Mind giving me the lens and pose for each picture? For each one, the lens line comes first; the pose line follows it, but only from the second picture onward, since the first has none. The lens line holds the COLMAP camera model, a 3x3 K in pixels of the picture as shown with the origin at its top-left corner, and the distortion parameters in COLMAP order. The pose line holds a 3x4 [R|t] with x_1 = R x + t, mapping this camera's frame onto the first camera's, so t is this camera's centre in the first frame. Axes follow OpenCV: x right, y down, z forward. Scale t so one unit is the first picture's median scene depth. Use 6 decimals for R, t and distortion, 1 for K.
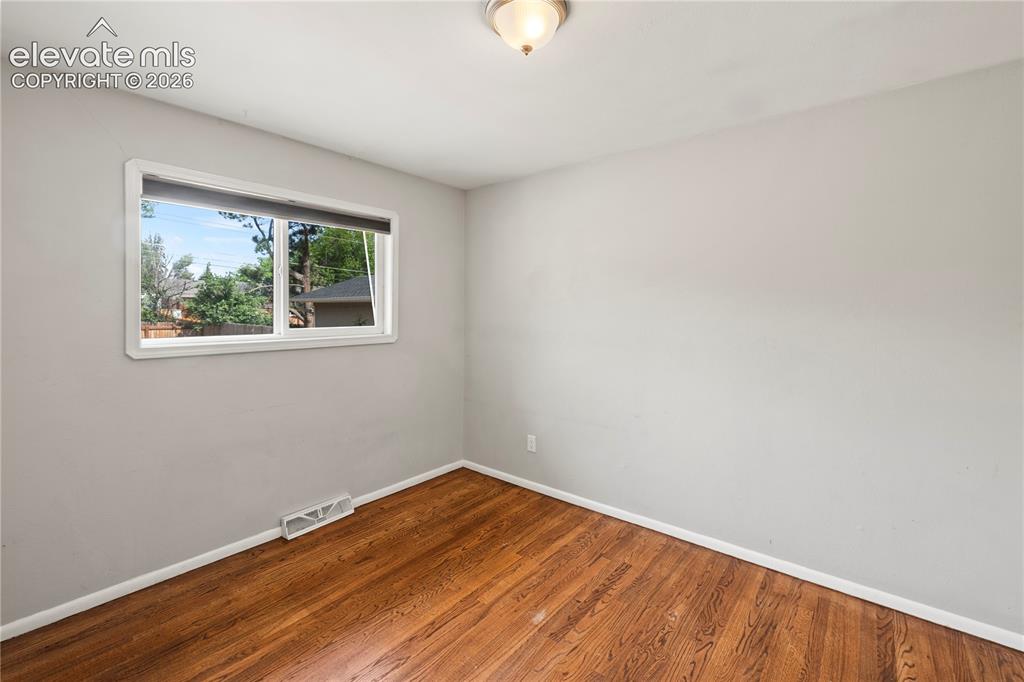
lens RADIAL K [[445.5, 0, 508.4], [0, 445.5, 308.2], [0, 0, 1]] dist [0.001135, 0.000193]
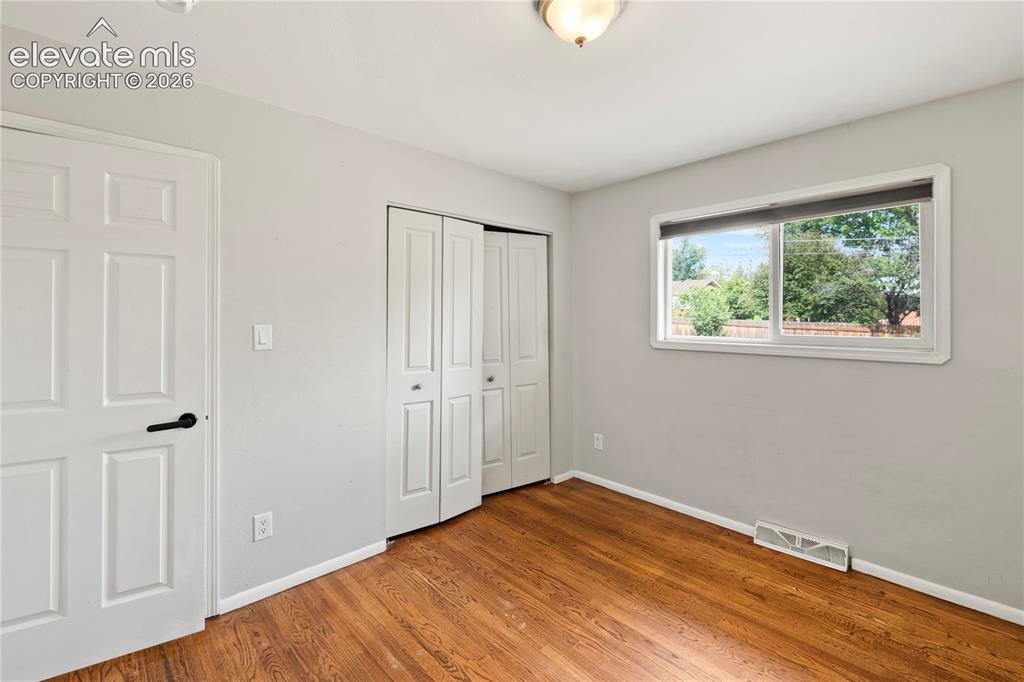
lens RADIAL K [[445.5, 0, 508.4], [0, 445.5, 308.2], [0, 0, 1]] dist [0.001135, 0.000193]
pose [[-0.126949, -0.019357, -0.991720, 0.646225], [0.004861, 0.999785, -0.020136, 0.005891], [0.991897, -0.007377, -0.126828, 0.634455]]
